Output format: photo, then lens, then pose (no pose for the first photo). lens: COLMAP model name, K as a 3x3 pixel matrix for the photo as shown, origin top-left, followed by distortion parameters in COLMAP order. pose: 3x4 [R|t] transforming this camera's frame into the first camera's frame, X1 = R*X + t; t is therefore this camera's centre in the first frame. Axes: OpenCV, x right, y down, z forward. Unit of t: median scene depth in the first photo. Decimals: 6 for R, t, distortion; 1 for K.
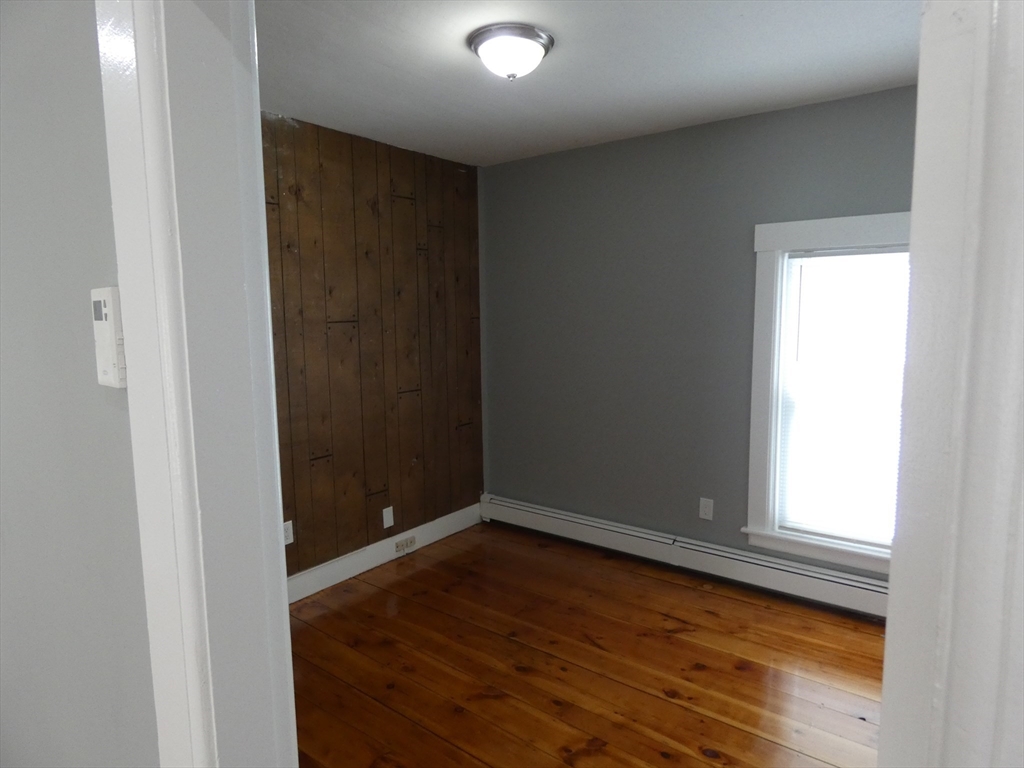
lens RADIAL K [[612.7, 0, 512.0], [0, 612.7, 384.0], [0, 0, 1]] dist [-0.005284, -0.000776]
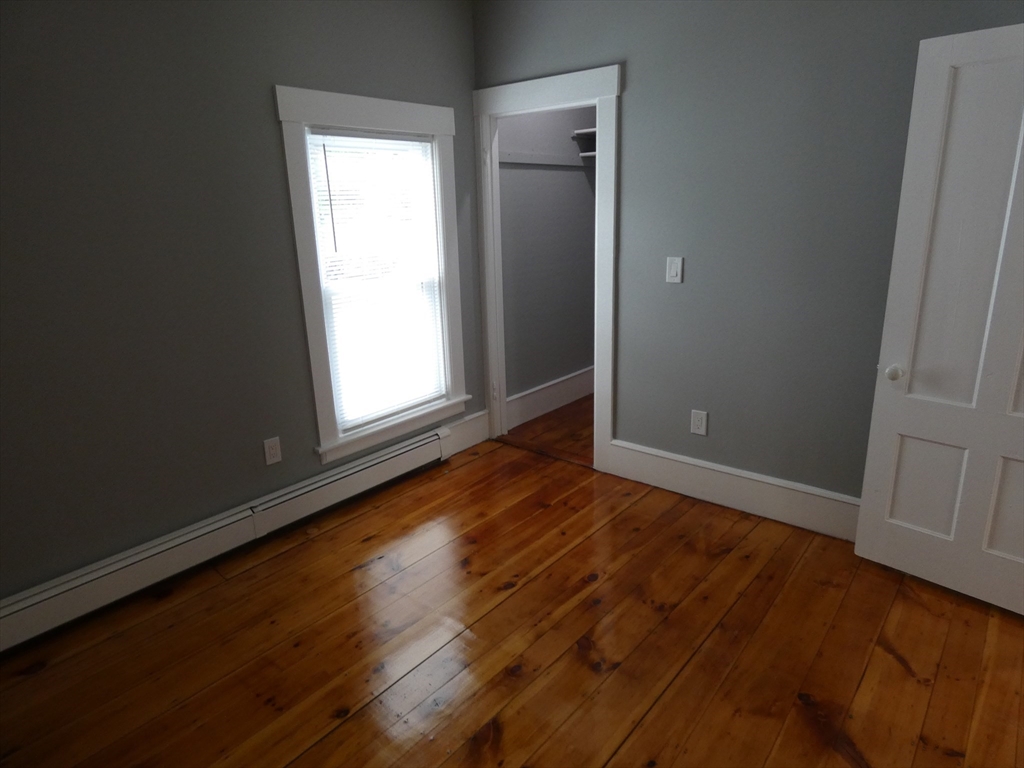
lens RADIAL K [[608.6, 0, 521.1], [0, 608.6, 384.5], [0, 0, 1]] dist [-0.031406, -0.002998]
pose [[0.026218, -0.263613, 0.964272, -0.465468], [0.149814, 0.954746, 0.256935, -0.038183], [-0.988367, 0.137725, 0.064525, 0.684596]]
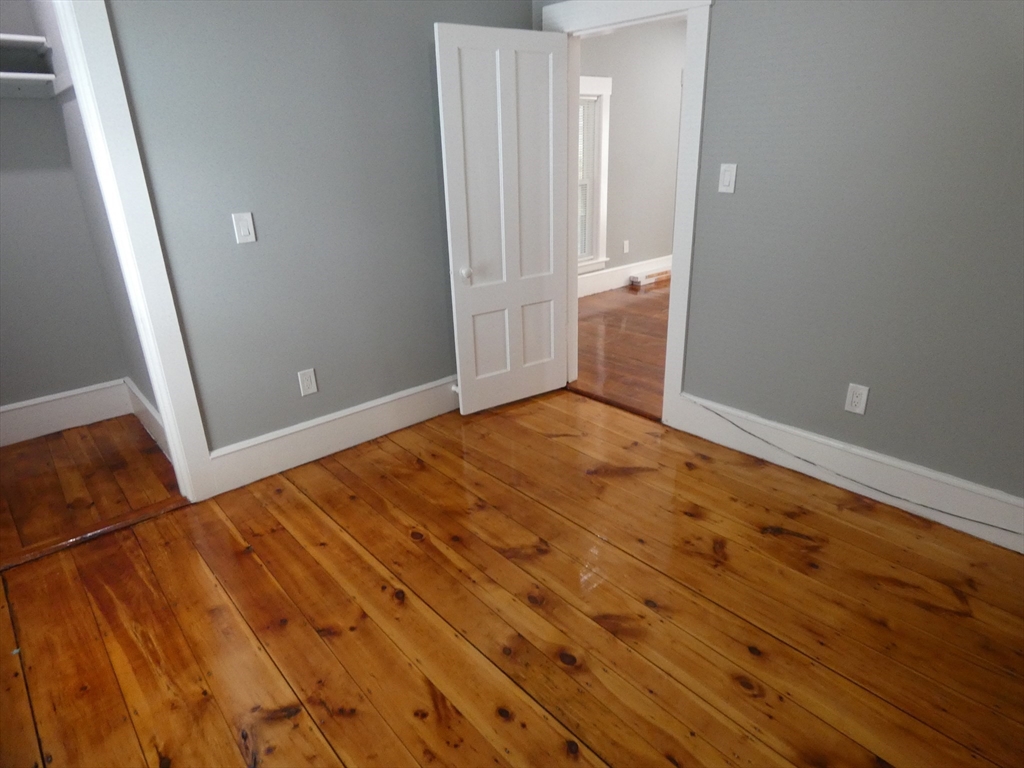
lens RADIAL K [[608.6, 0, 521.1], [0, 608.6, 384.5], [0, 0, 1]] dist [-0.031406, -0.002998]
pose [[-0.985428, -0.021839, 0.168685, -0.031730], [0.061136, 0.879975, 0.471069, -0.105125], [-0.158726, 0.474517, -0.865817, 1.224040]]
